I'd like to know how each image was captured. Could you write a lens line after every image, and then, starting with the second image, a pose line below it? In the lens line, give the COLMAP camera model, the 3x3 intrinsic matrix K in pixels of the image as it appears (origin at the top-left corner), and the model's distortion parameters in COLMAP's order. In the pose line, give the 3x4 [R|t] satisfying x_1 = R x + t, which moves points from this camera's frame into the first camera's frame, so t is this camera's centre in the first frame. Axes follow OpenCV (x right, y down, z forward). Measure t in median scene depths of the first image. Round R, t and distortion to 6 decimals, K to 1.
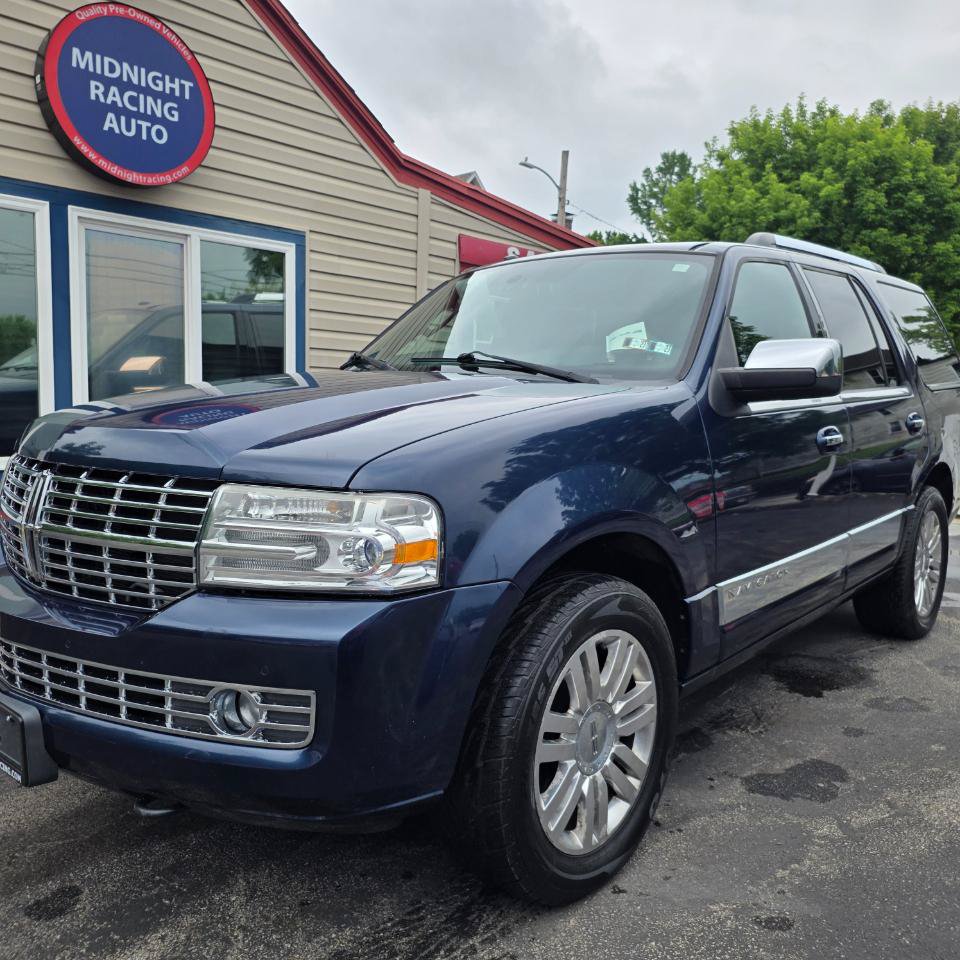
lens RADIAL K [[832.1, 0, 487.6], [0, 832.1, 482.6], [0, 0, 1]] dist [0.091546, -0.111370]
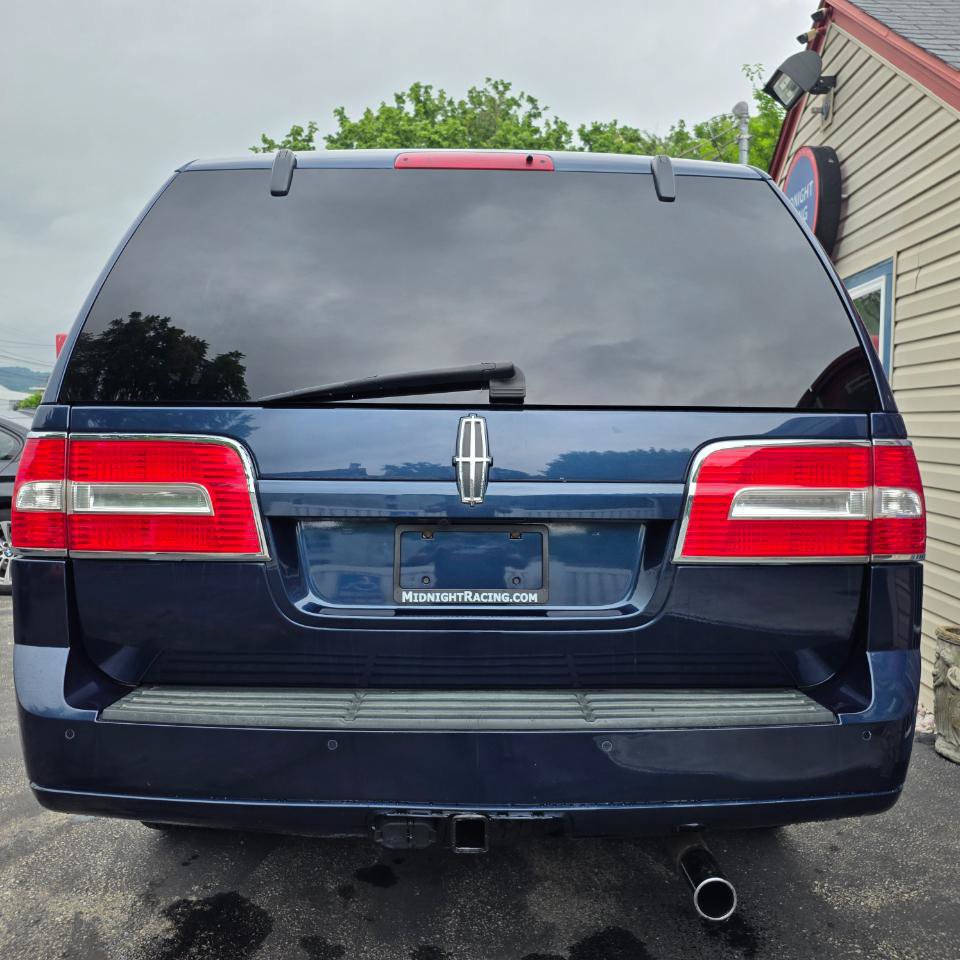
lens RADIAL K [[839.8, 0, 482.7], [0, 839.8, 483.1], [0, 0, 1]] dist [0.061260, -0.056830]
pose [[-0.740187, 0.016791, -0.672191, 0.612200], [-0.094946, 0.987062, 0.129207, -0.131193], [0.665664, 0.159459, -0.729016, 1.264900]]
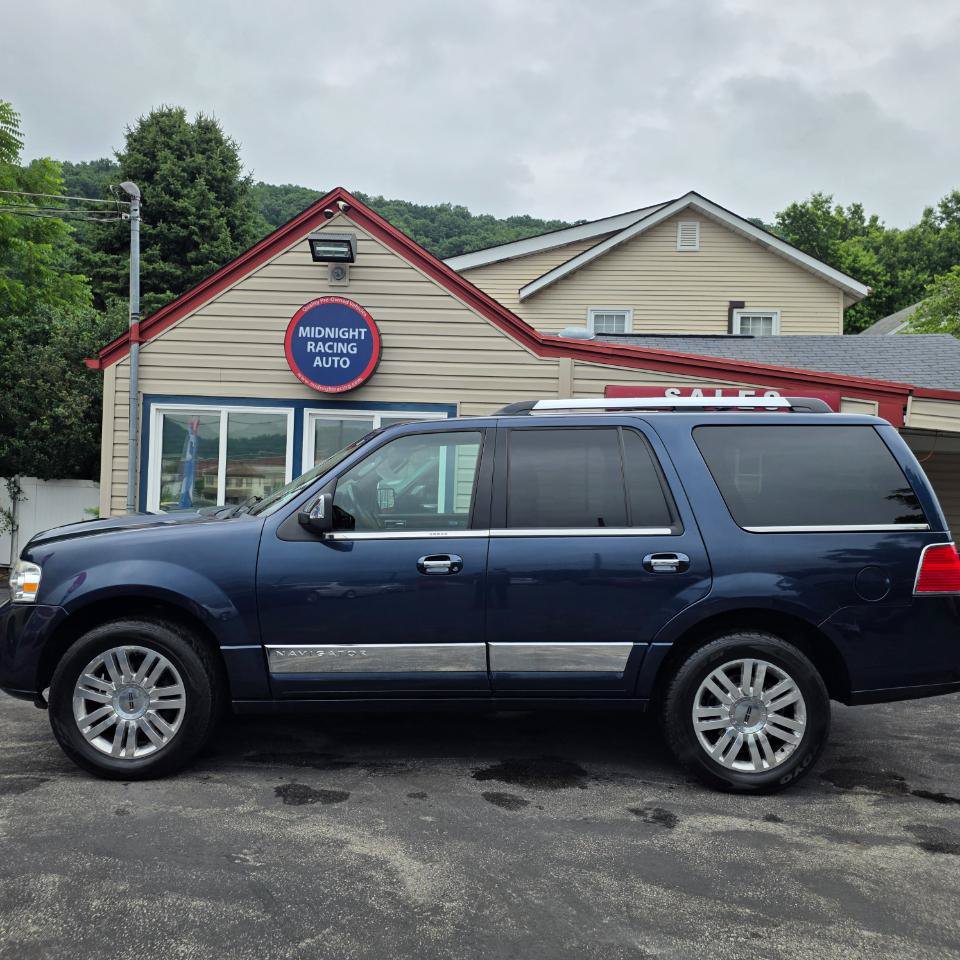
lens RADIAL K [[832.3, 0, 480.5], [0, 832.3, 475.6], [0, 0, 1]] dist [0.113092, -0.157730]
pose [[0.652693, -0.005946, -0.757599, 0.824241], [-0.095219, 0.991396, -0.089814, -0.043890], [0.751615, 0.130759, 0.646511, 0.106382]]
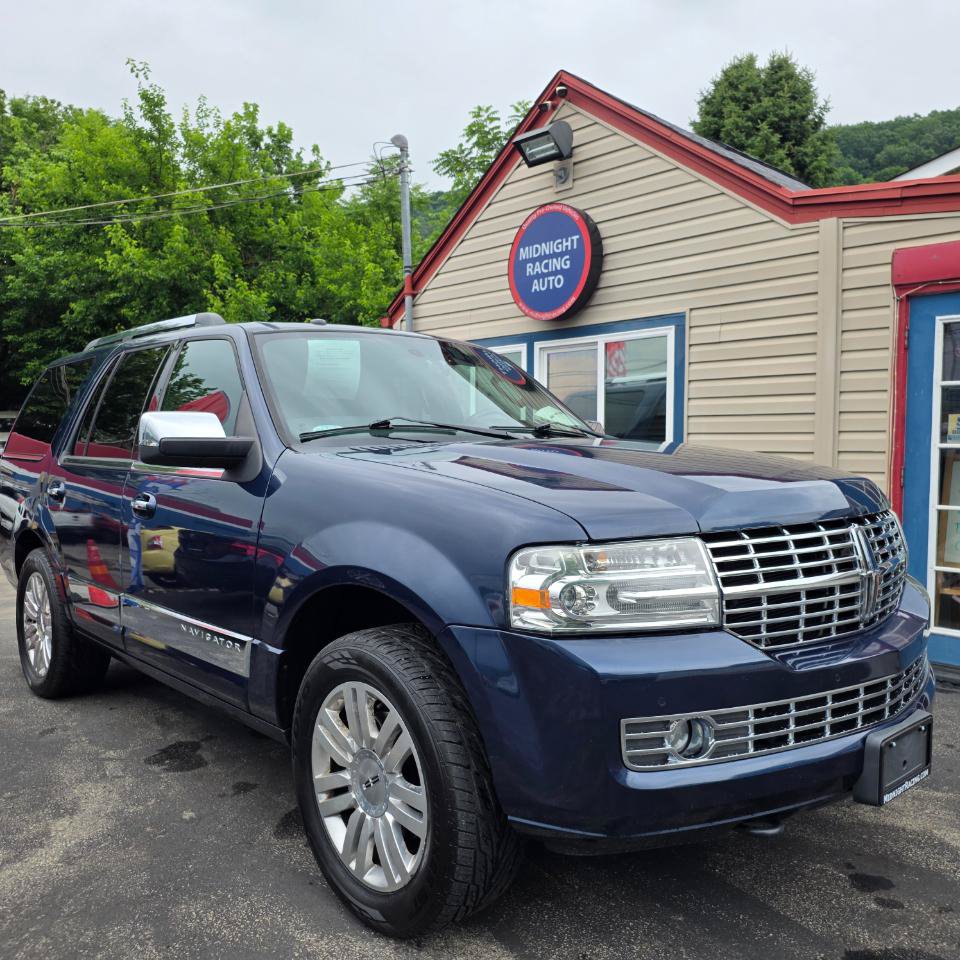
lens RADIAL K [[841.9, 0, 488.7], [0, 841.9, 490.2], [0, 0, 1]] dist [0.065413, -0.062848]
pose [[-0.024006, 0.036992, -0.999027, 0.820165], [-0.103407, 0.993863, 0.039286, -0.076834], [0.994349, 0.104250, -0.020034, 0.723655]]
